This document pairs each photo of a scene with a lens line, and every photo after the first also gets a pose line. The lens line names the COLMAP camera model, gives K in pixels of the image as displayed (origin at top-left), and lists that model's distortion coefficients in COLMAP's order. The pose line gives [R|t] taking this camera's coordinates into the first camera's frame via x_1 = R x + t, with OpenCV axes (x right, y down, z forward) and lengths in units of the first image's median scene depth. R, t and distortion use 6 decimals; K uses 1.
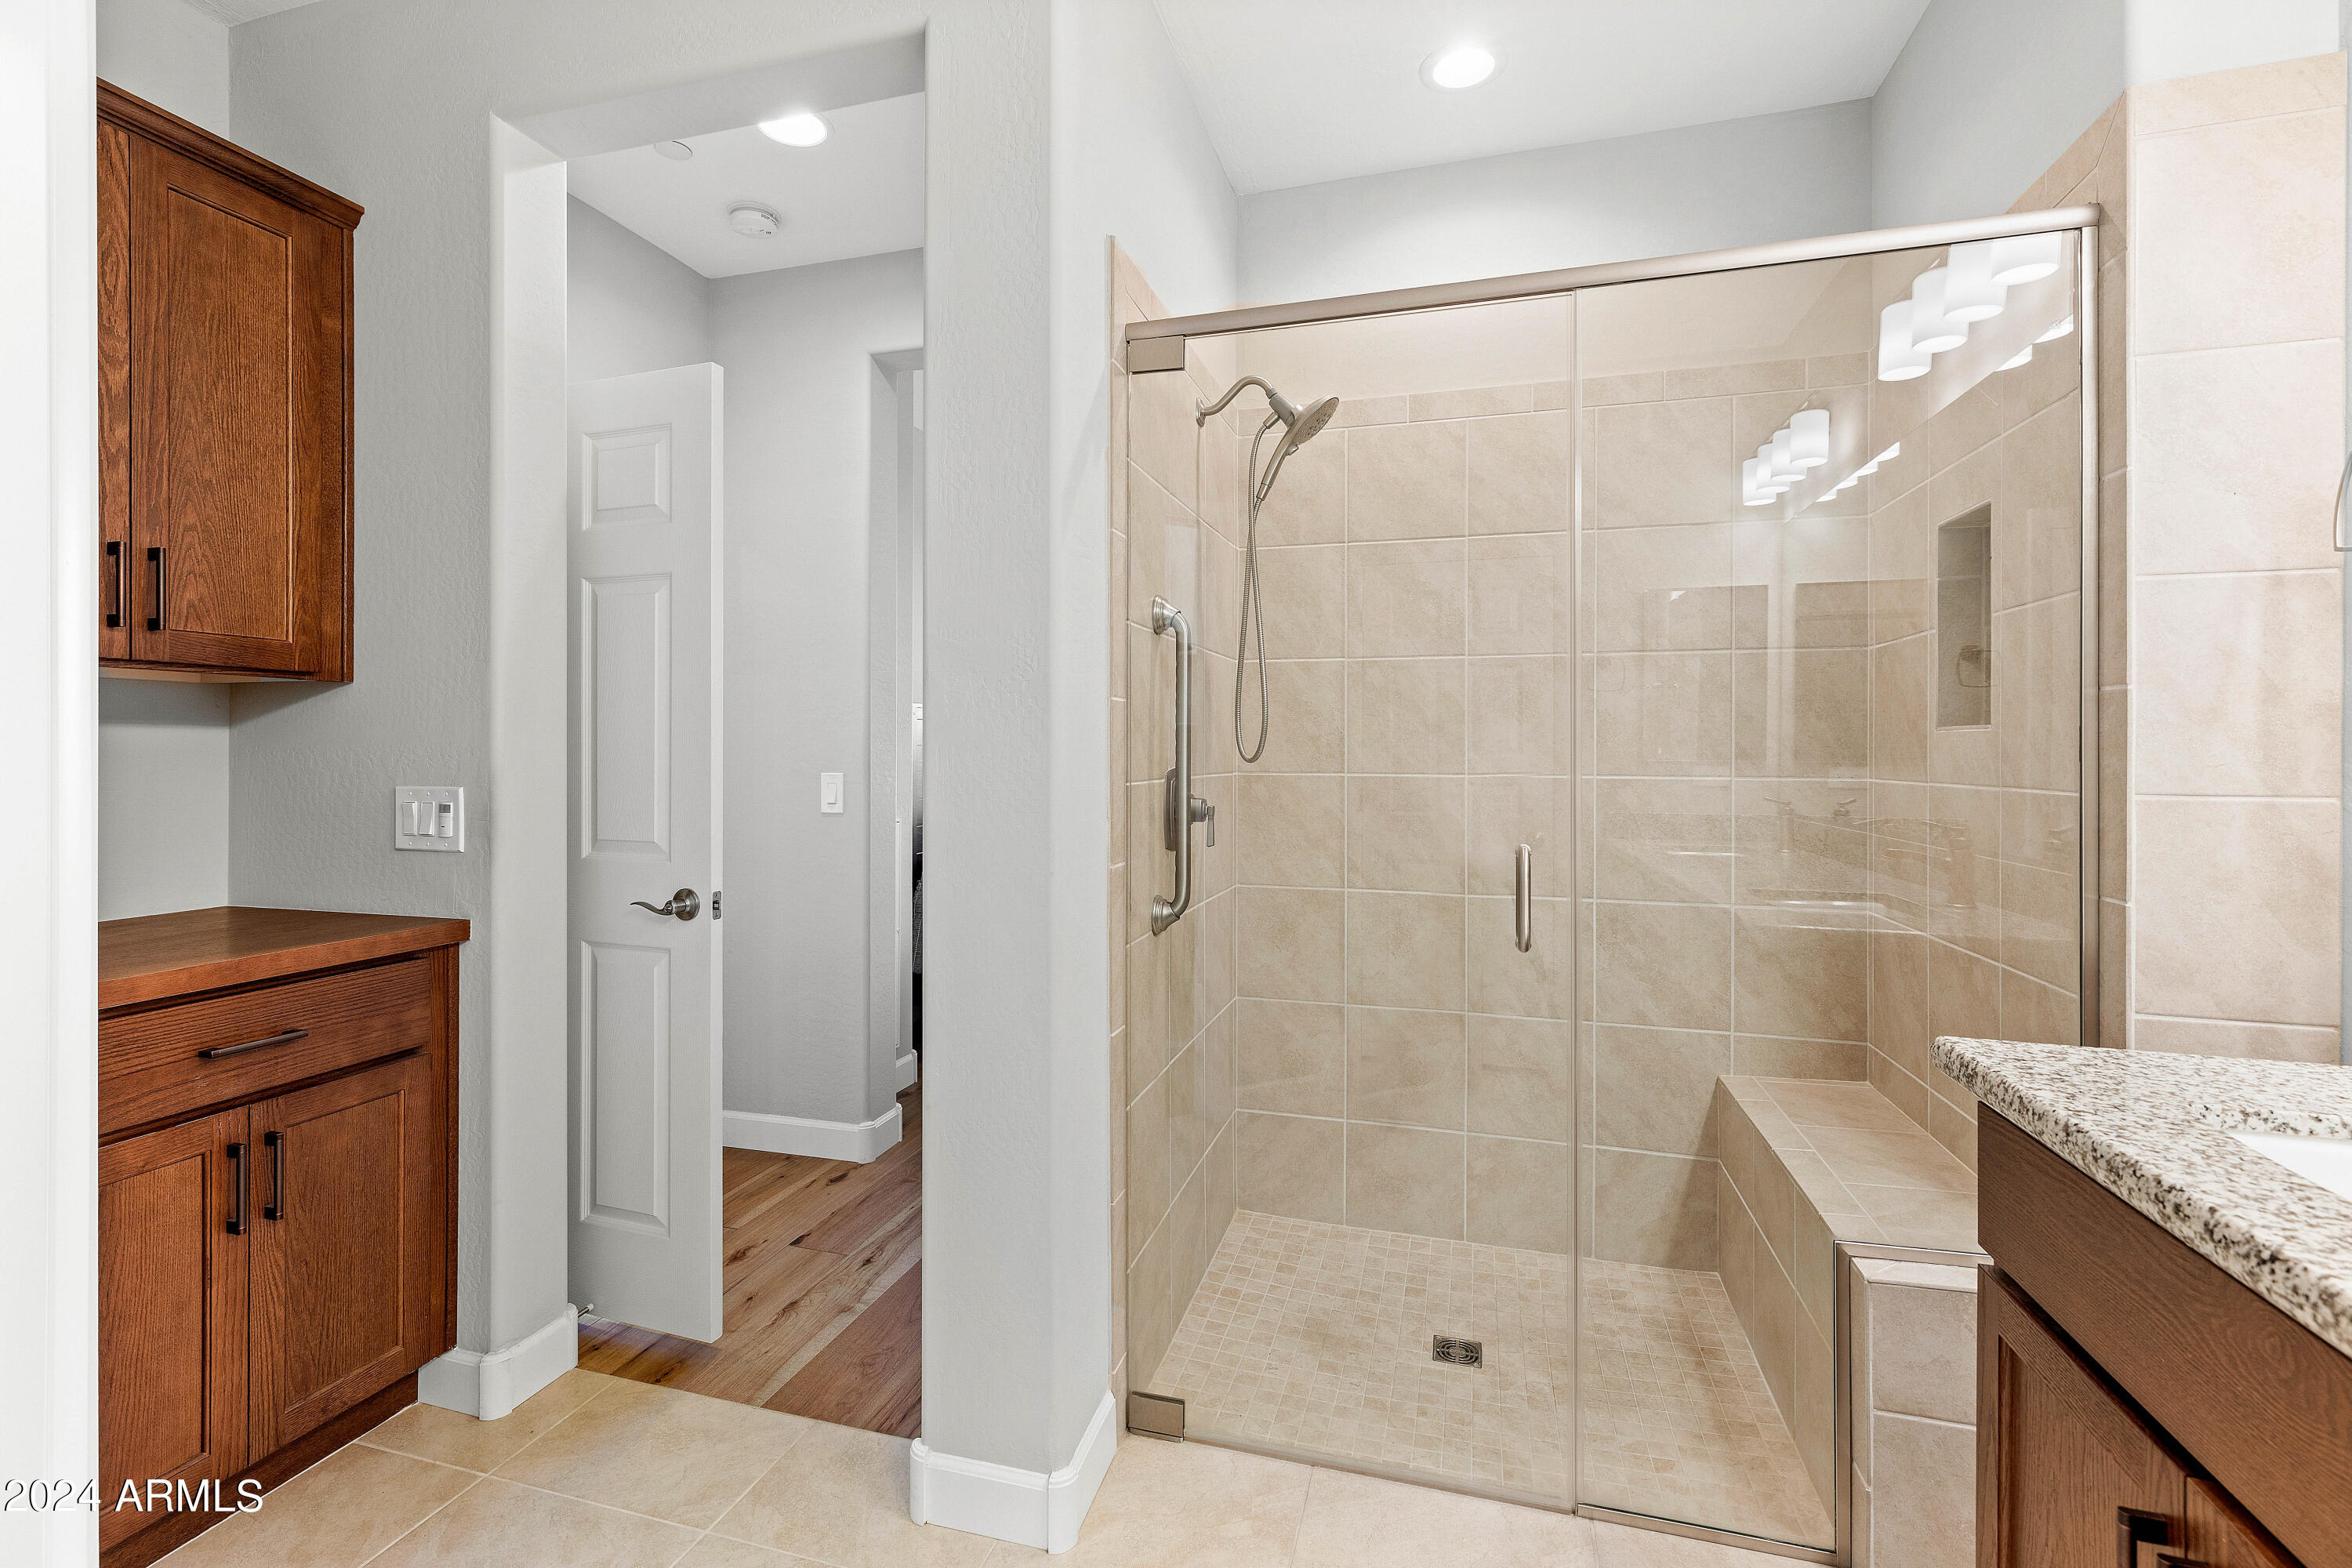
lens RADIAL K [[1060.6, 0, 1153.9], [0, 1060.6, 751.7], [0, 0, 1]] dist [0.006247, -0.000598]
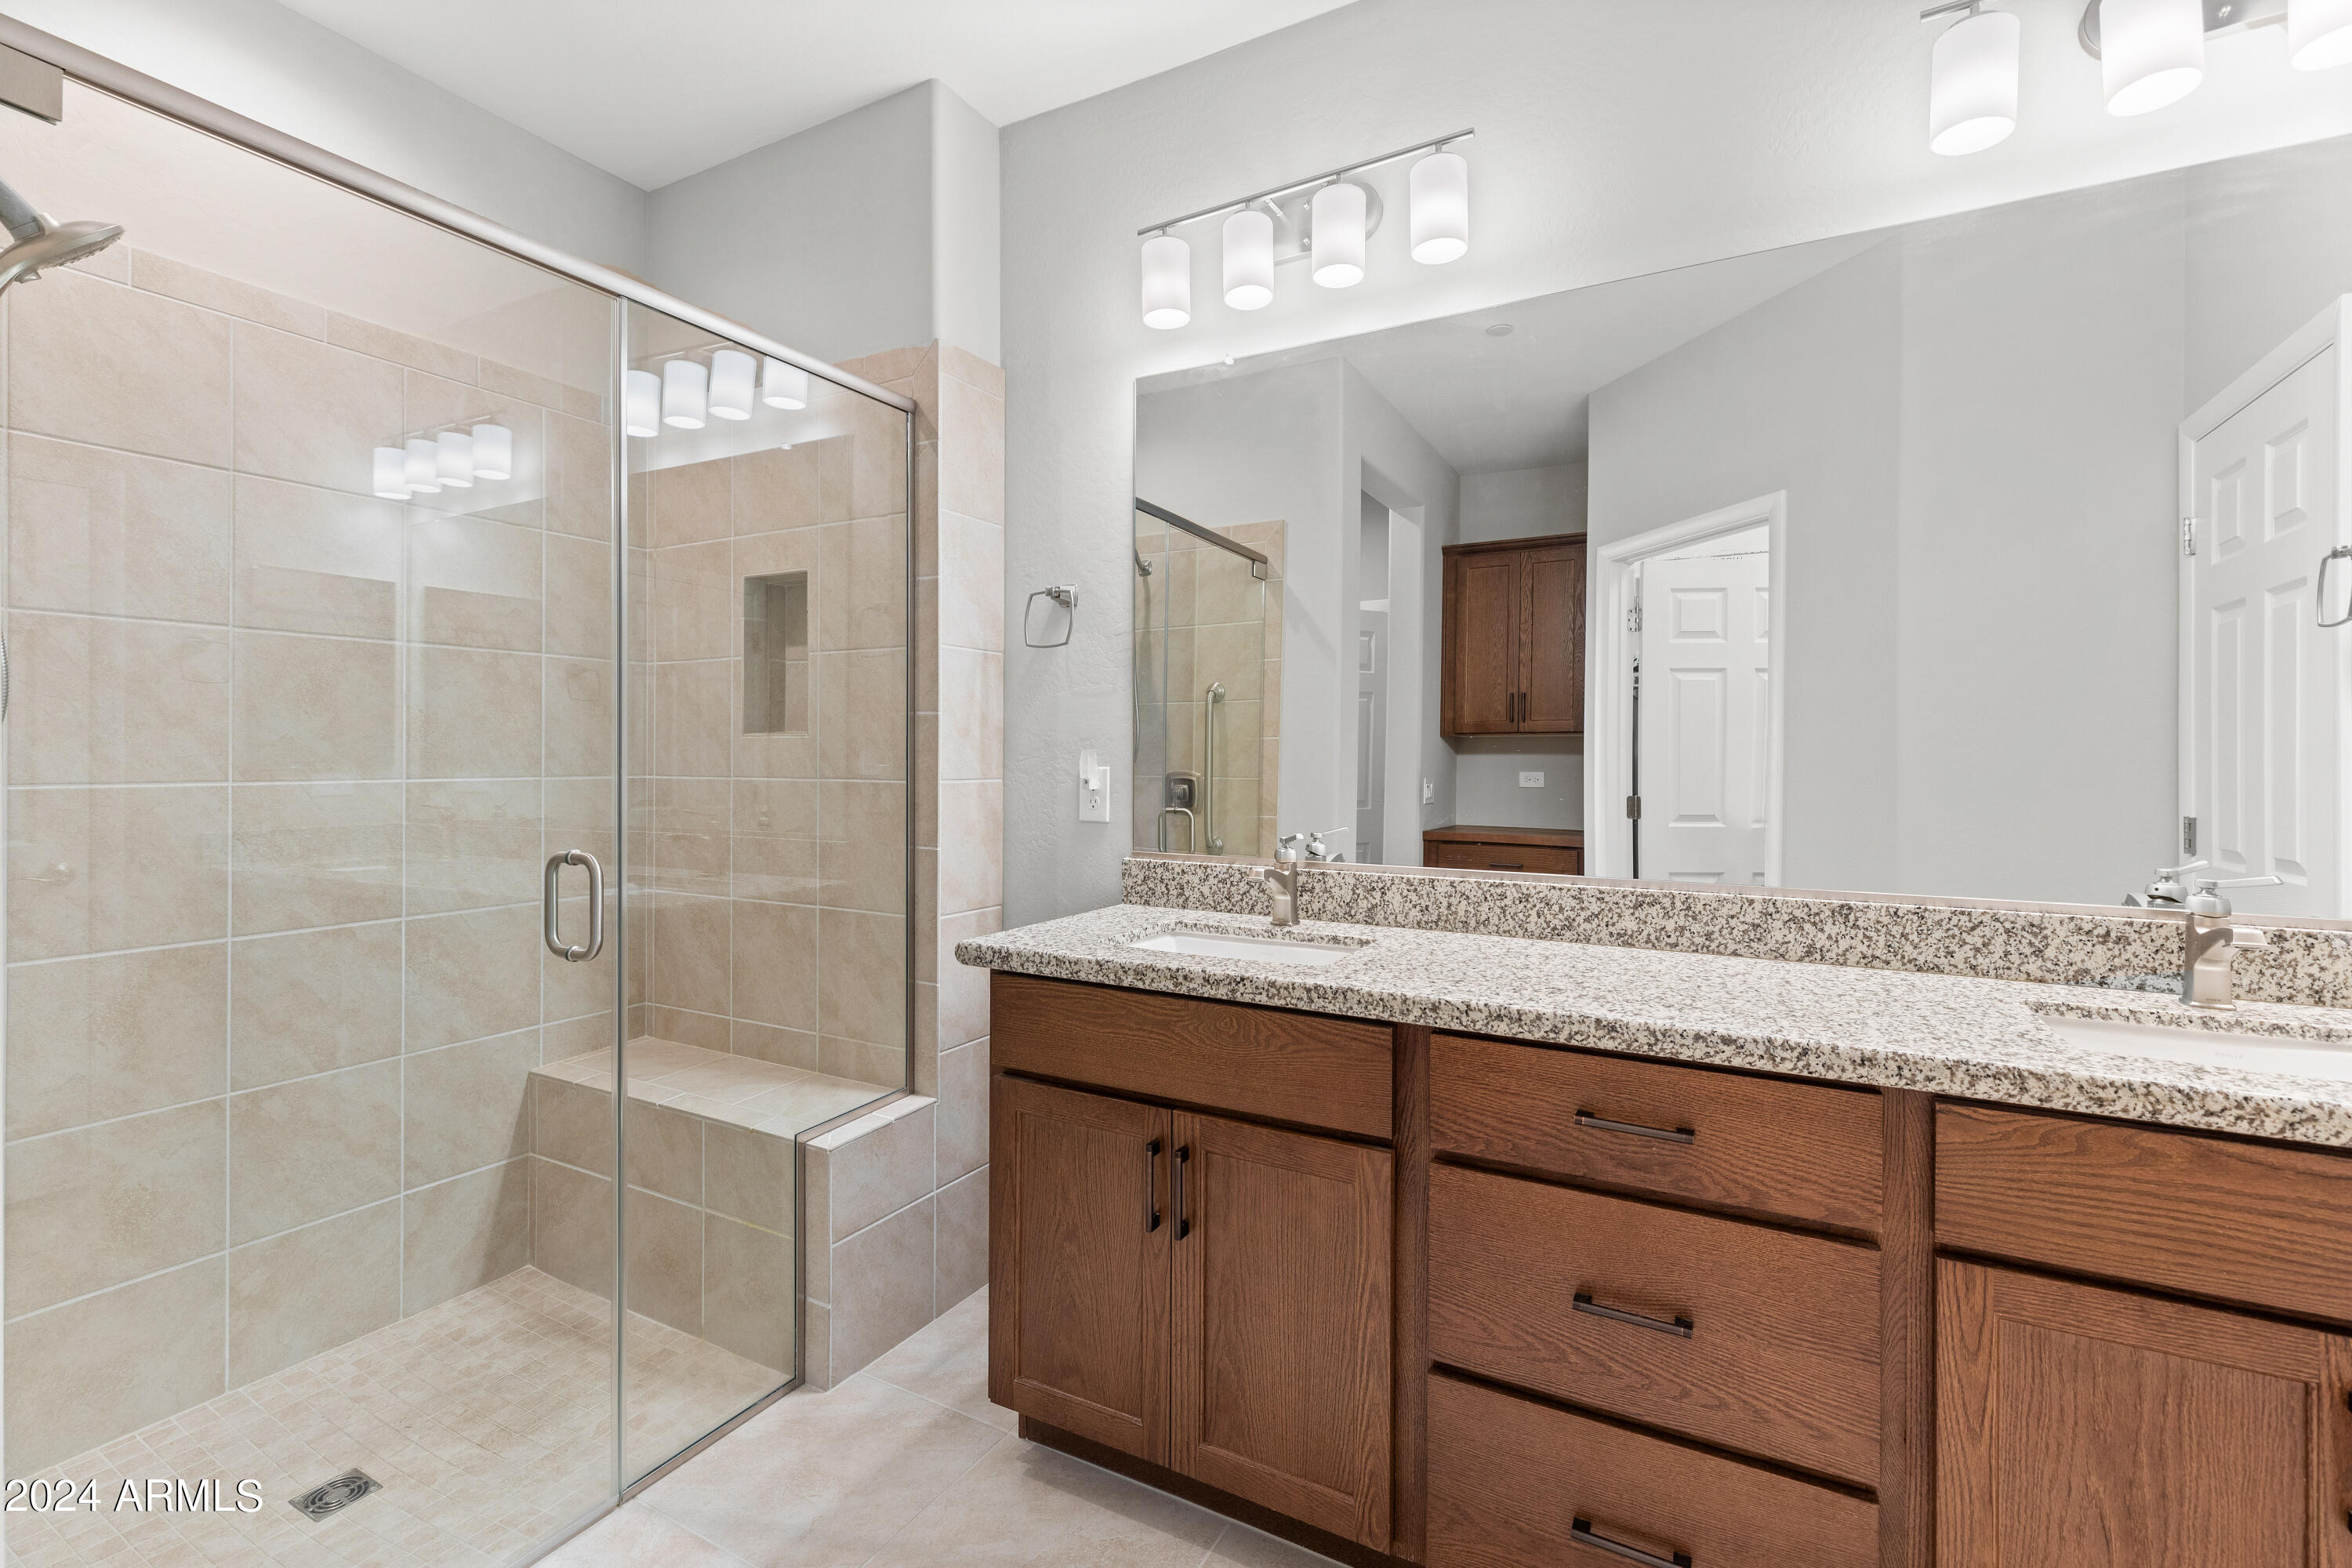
lens RADIAL K [[1060.6, 0, 1154.2], [0, 1060.6, 750.6], [0, 0, 1]] dist [0.006247, -0.000598]
pose [[0.220241, 0.001970, 0.975443, -0.368717], [-0.002280, 0.999996, -0.001505, -0.001582], [-0.975443, -0.001893, 0.220245, 0.215196]]
